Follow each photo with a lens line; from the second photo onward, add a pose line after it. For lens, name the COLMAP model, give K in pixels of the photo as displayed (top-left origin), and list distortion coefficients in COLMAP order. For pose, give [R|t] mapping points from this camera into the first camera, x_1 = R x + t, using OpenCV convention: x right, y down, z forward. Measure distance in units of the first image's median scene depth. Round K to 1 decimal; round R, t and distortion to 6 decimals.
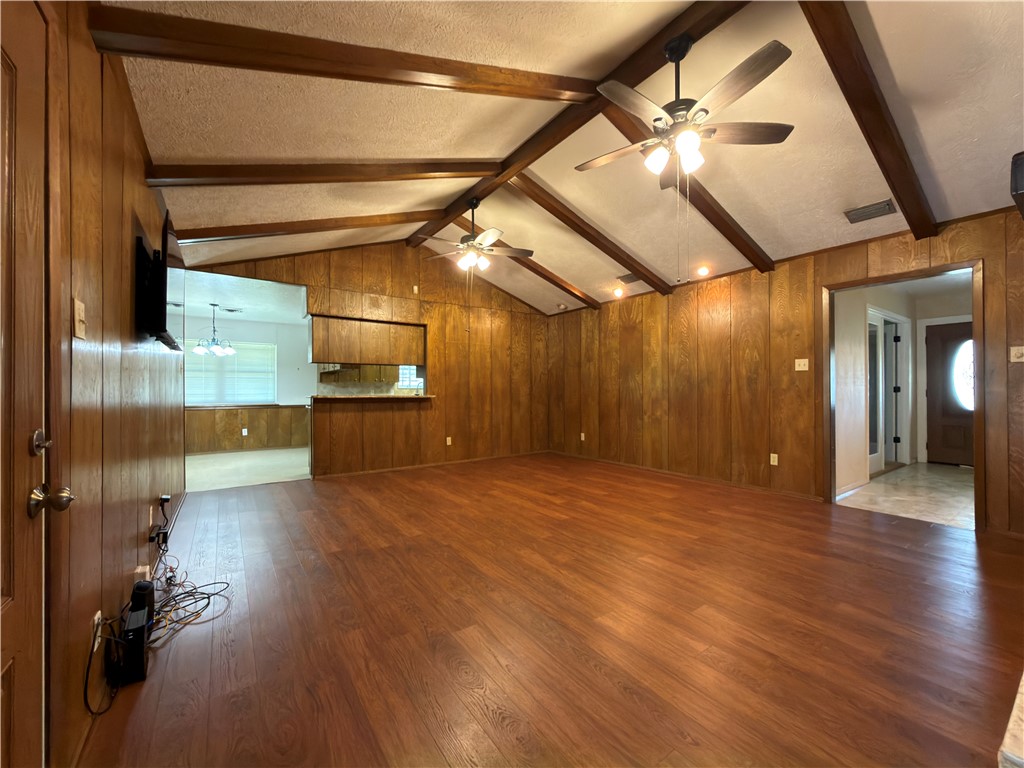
lens RADIAL K [[409.2, 0, 513.9], [0, 409.2, 386.3], [0, 0, 1]] dist [0.001421, -0.000793]
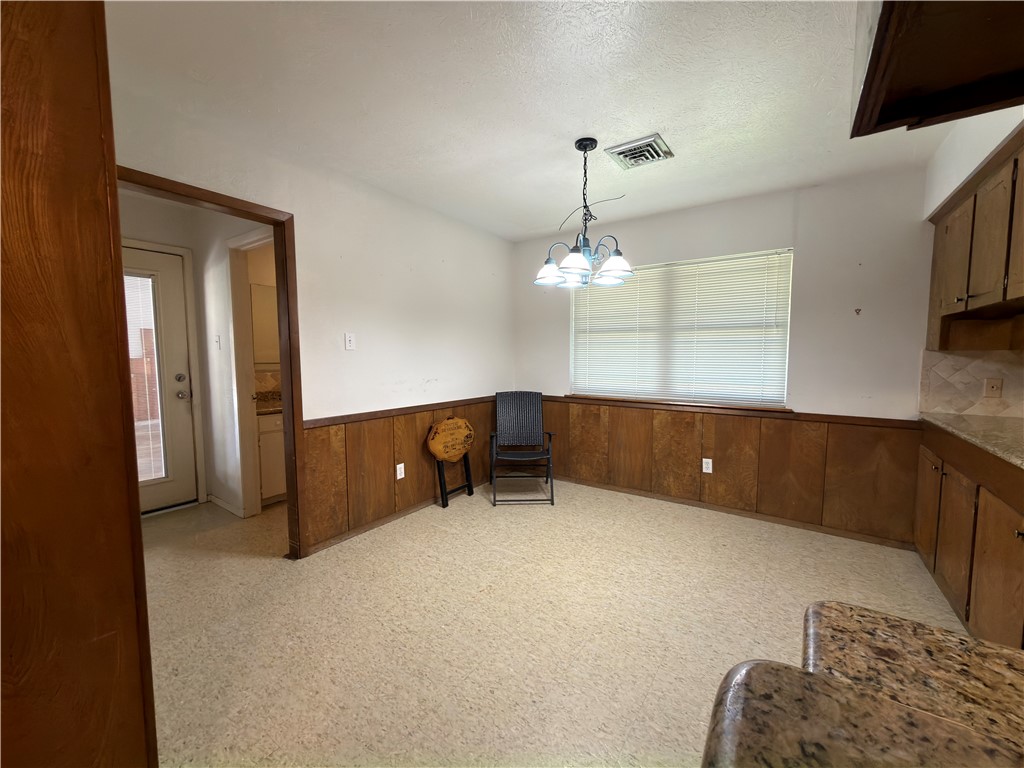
lens RADIAL K [[409.2, 0, 514.1], [0, 409.2, 384.8], [0, 0, 1]] dist [0.001421, -0.000793]
pose [[0.333997, 0.071256, -0.939877, -0.312785], [0.003910, 0.997025, 0.076978, -0.009187], [0.942566, -0.029385, 0.332725, 0.647194]]
